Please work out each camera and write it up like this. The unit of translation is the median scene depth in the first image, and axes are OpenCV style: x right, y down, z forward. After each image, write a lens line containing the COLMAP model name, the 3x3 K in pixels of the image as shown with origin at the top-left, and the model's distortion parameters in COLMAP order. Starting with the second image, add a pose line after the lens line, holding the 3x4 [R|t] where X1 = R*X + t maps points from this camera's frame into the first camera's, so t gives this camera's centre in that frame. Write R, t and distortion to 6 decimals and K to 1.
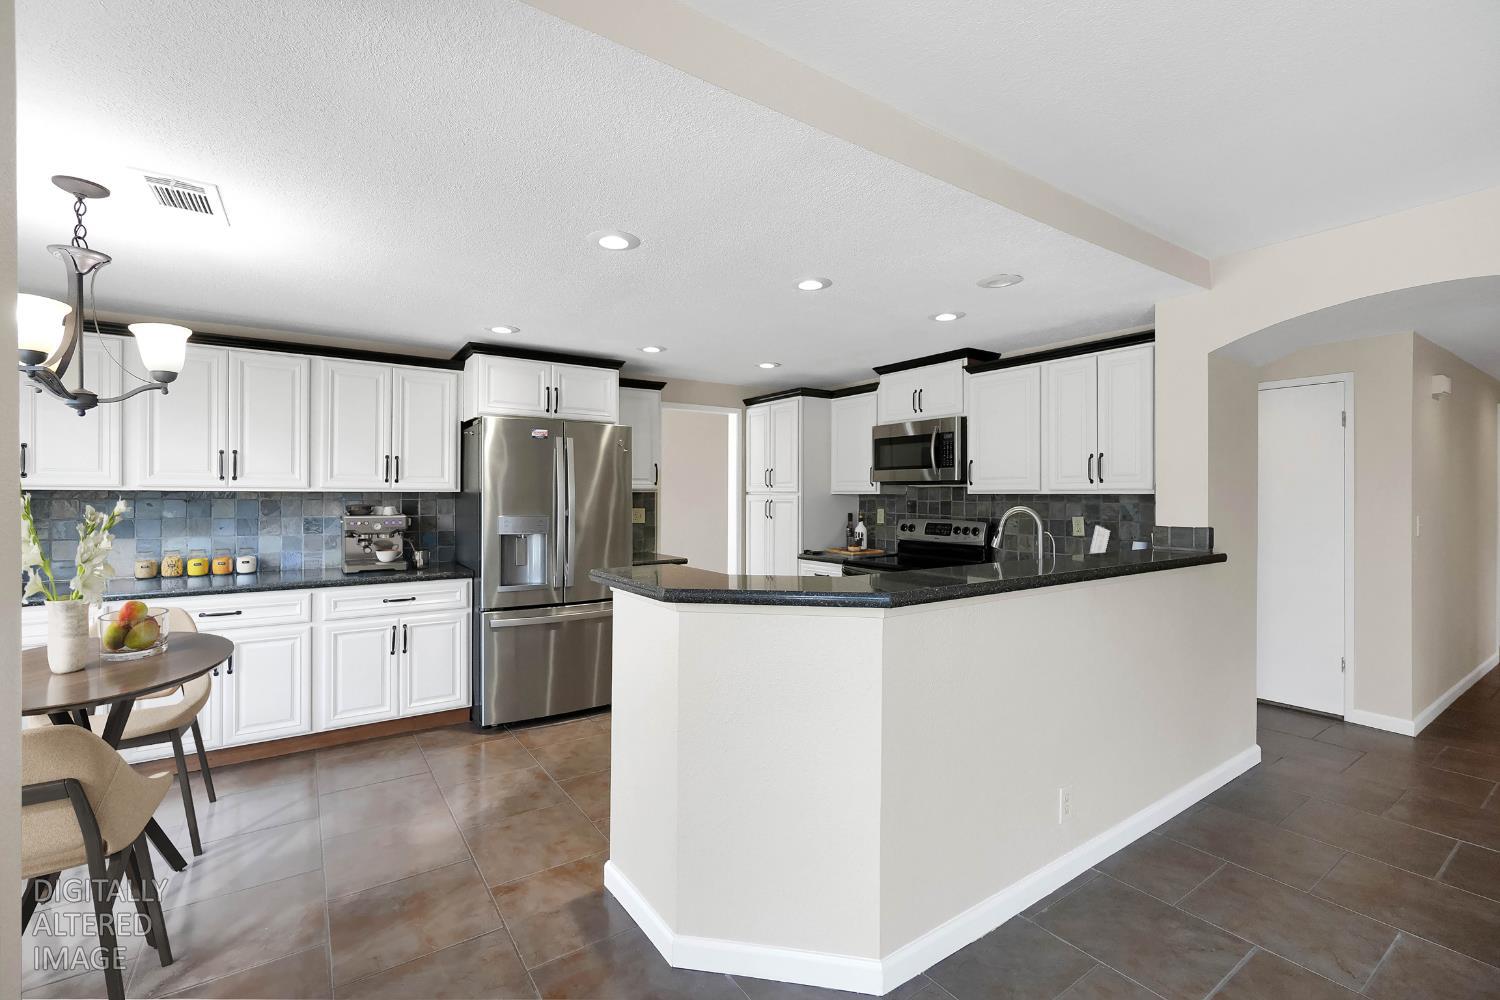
lens RADIAL K [[653.0, 0, 751.7], [0, 653.0, 496.3], [0, 0, 1]] dist [-0.013170, 0.004234]
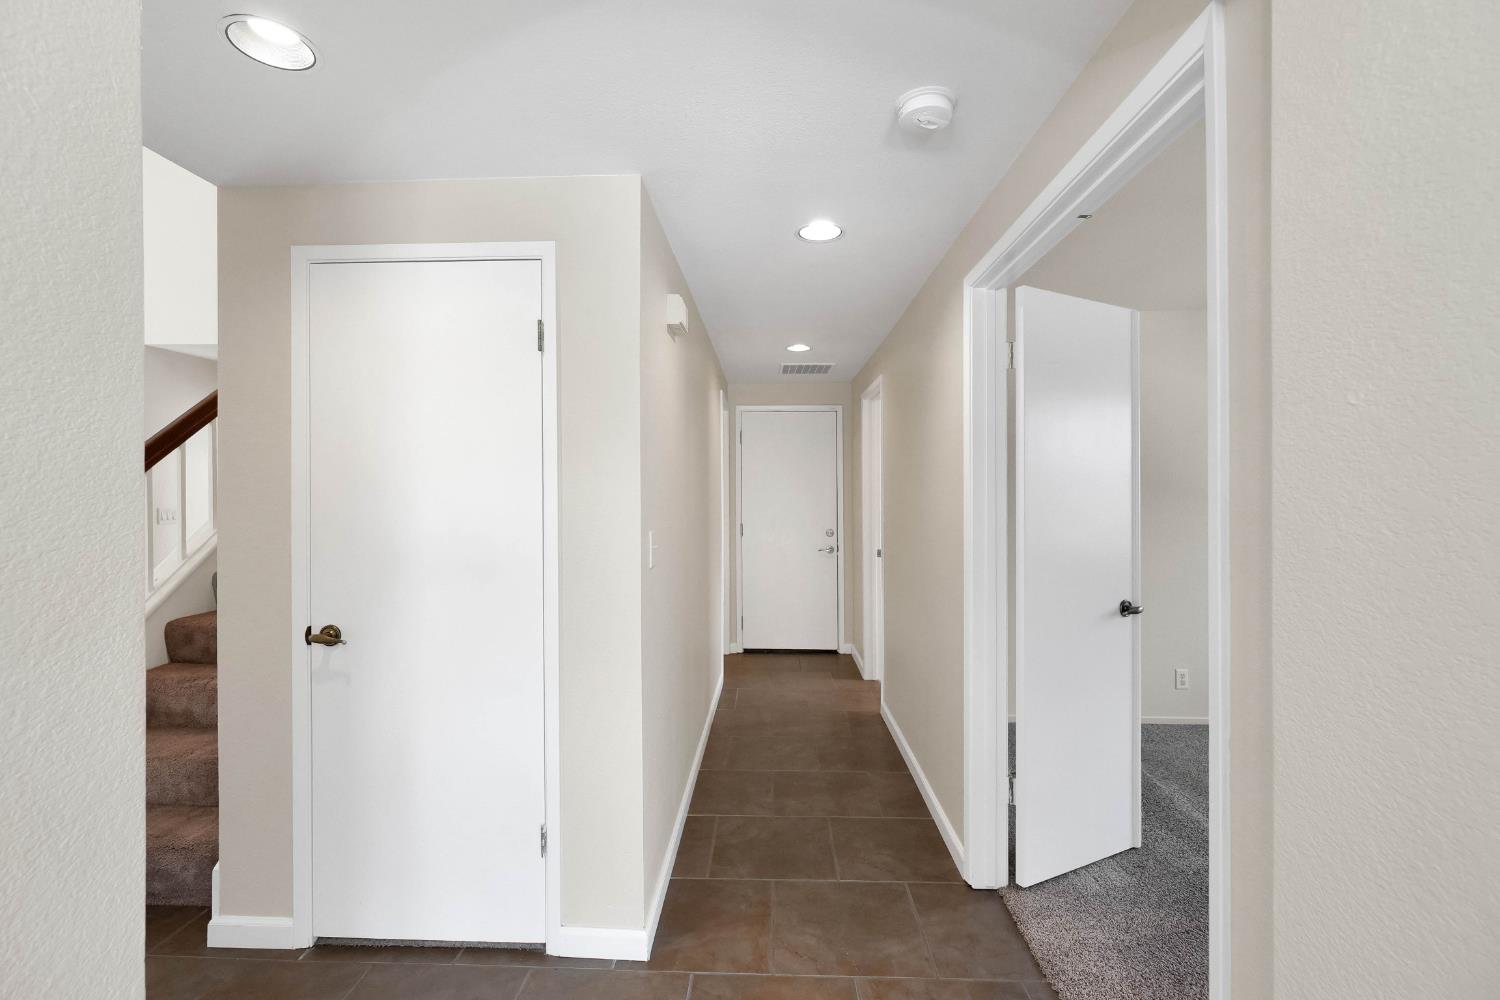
lens RADIAL K [[653.0, 0, 746.0], [0, 653.0, 500.5], [0, 0, 1]] dist [-0.013170, 0.004234]
pose [[0.576472, -0.003332, 0.817110, 0.462566], [0.002863, 0.999994, 0.002058, 0.001868], [-0.817112, 0.001152, 0.576478, 0.454762]]
